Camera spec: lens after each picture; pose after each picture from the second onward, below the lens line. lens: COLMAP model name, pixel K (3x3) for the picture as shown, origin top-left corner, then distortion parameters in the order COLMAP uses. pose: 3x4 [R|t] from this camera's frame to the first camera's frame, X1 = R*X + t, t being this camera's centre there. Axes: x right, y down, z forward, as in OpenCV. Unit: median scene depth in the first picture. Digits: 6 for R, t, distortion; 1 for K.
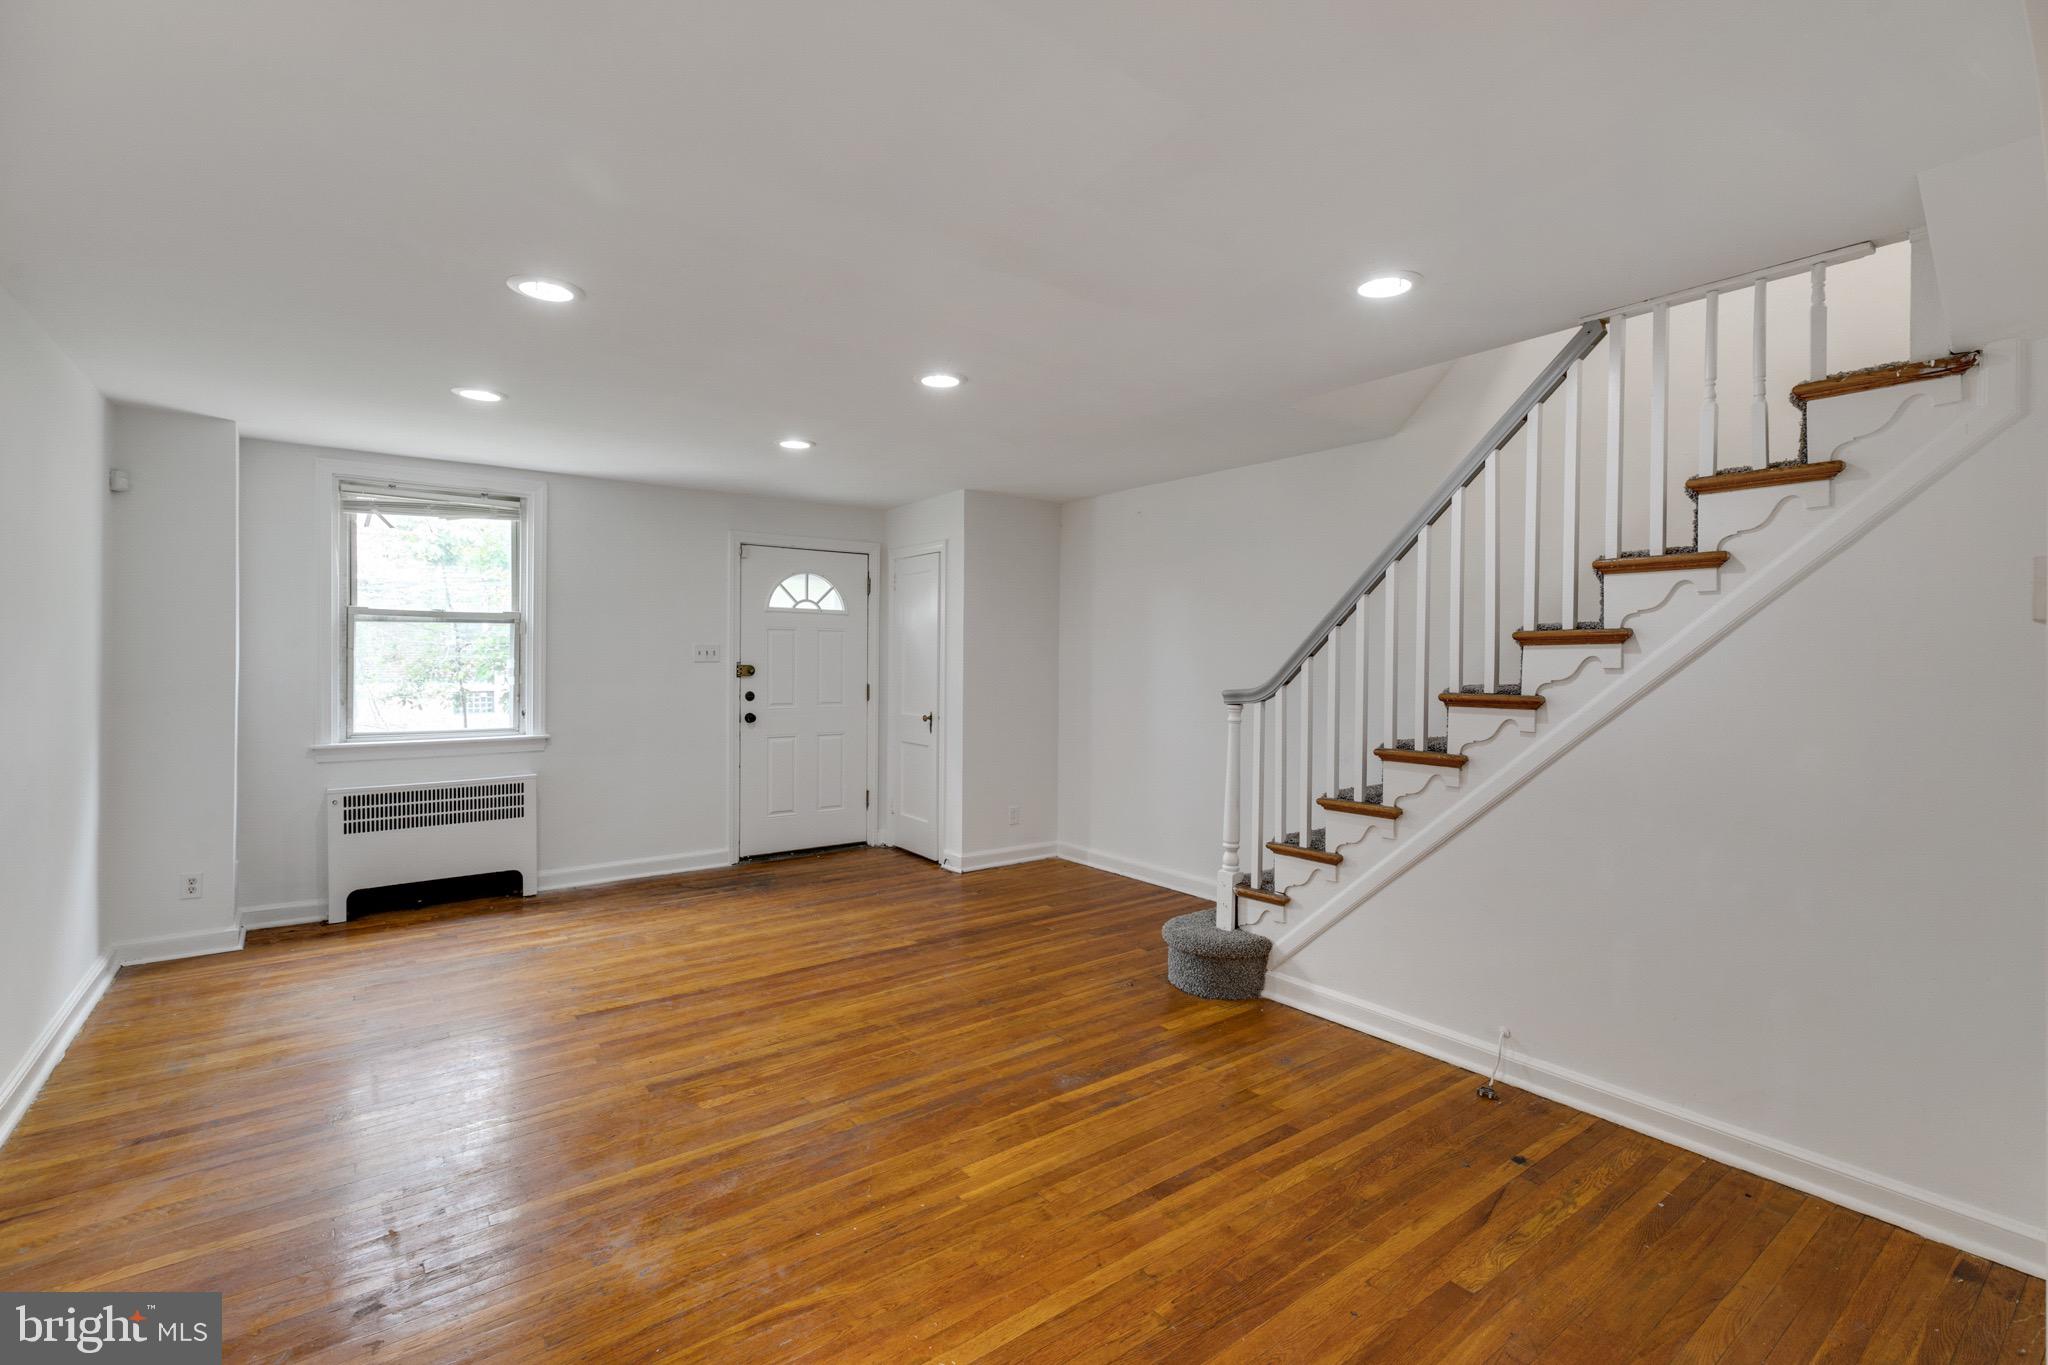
lens RADIAL K [[921.3, 0, 1025.2], [0, 921.3, 669.2], [0, 0, 1]] dist [0.006777, 0.000463]
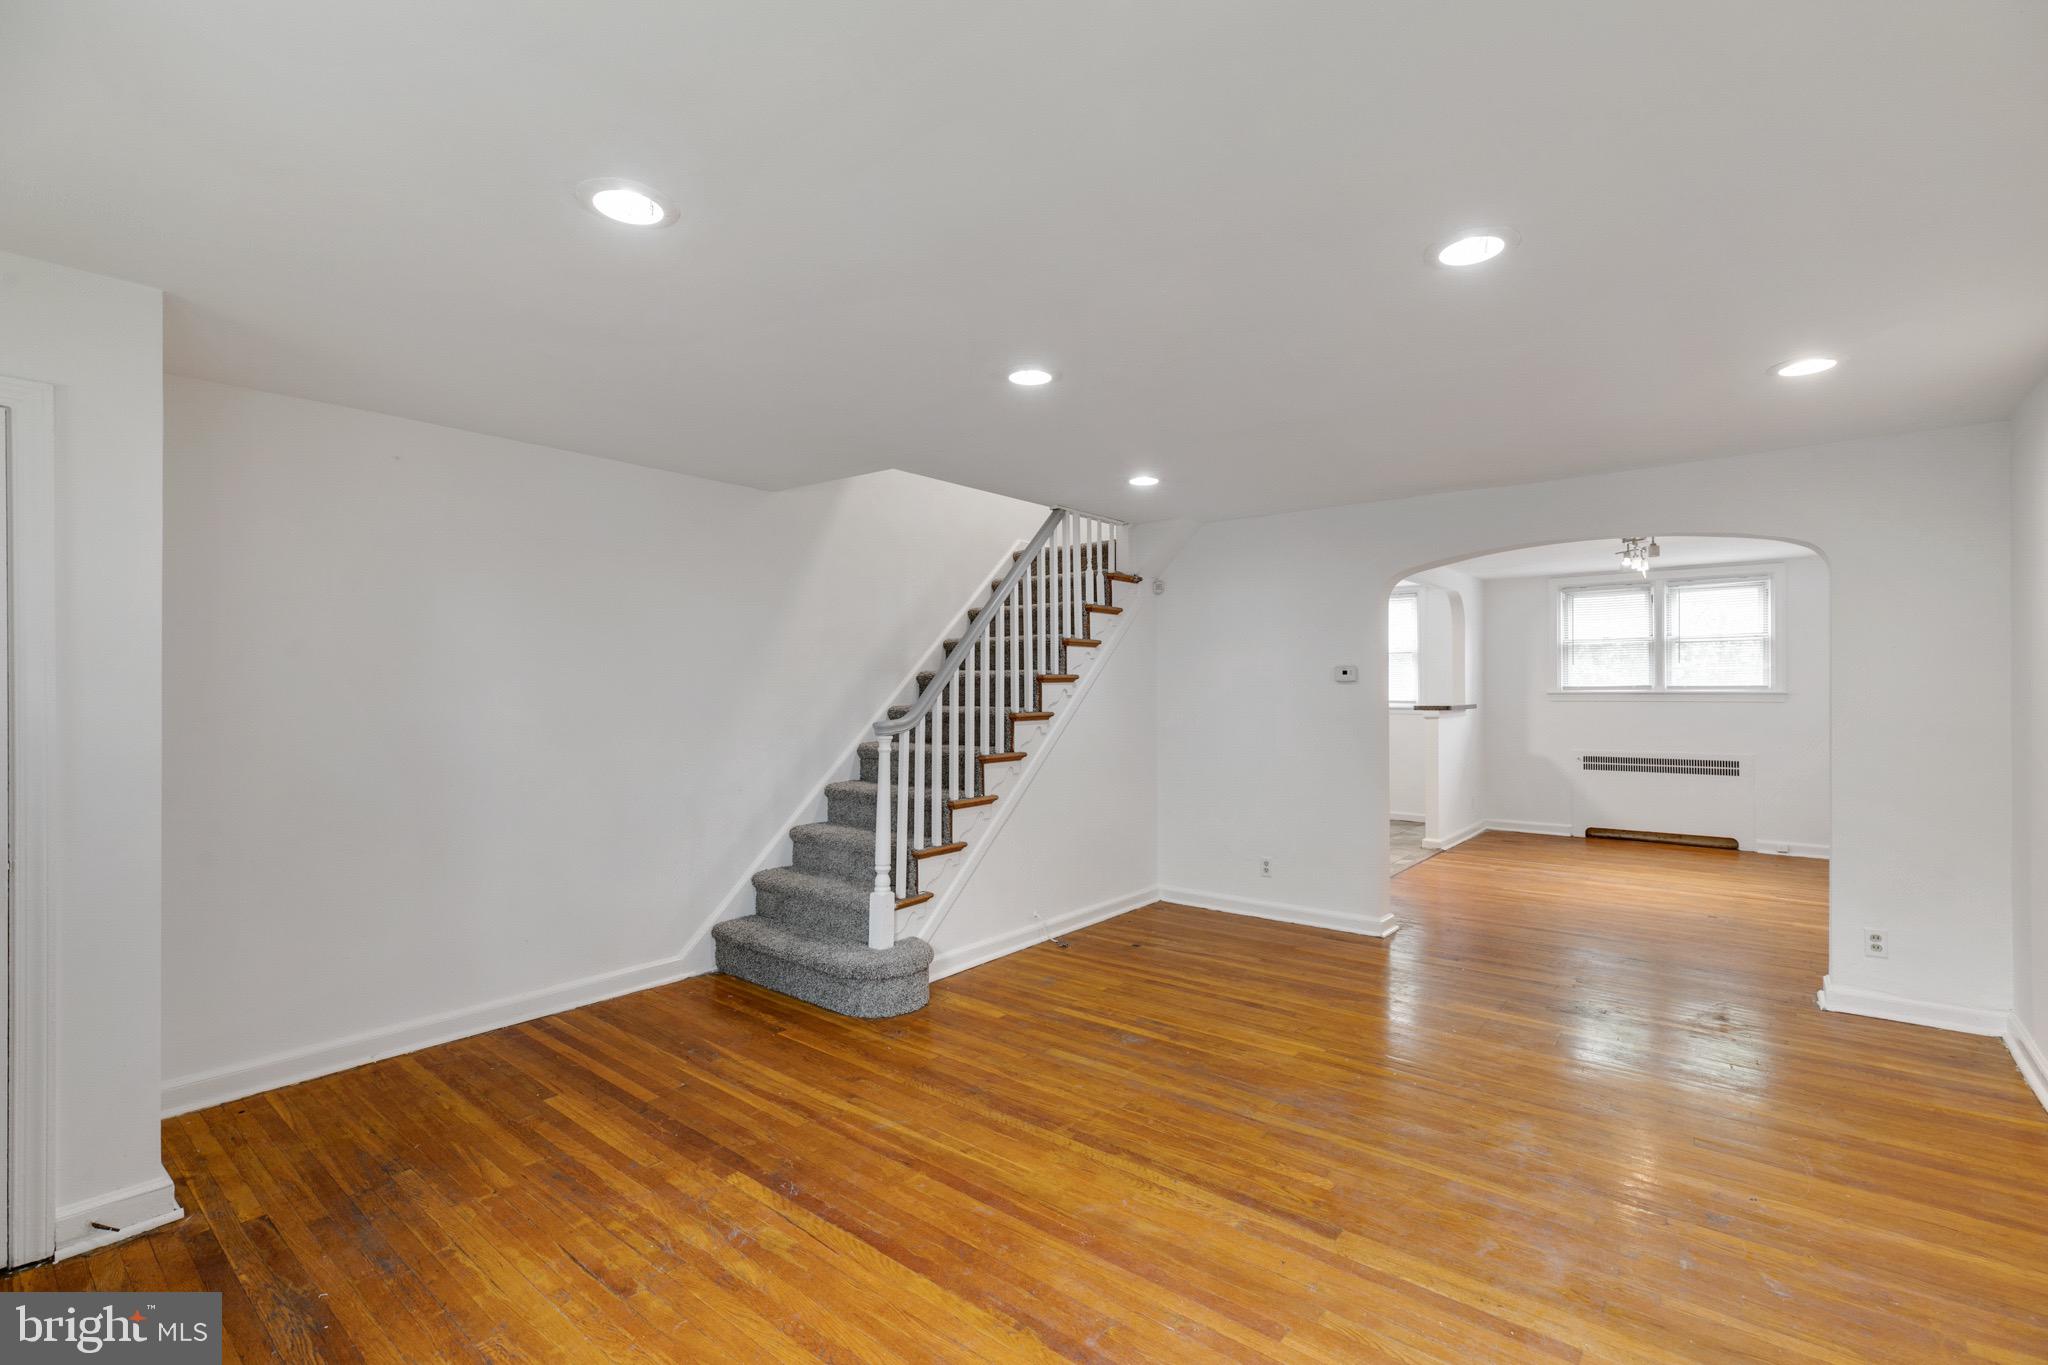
lens RADIAL K [[921.3, 0, 1025.2], [0, 921.3, 669.2], [0, 0, 1]] dist [0.006777, 0.000463]
pose [[-0.235585, 0.013581, 0.971759, -0.998645], [0.012576, 0.999861, -0.010925, -0.026386], [-0.971772, 0.009647, -0.235723, 1.280008]]
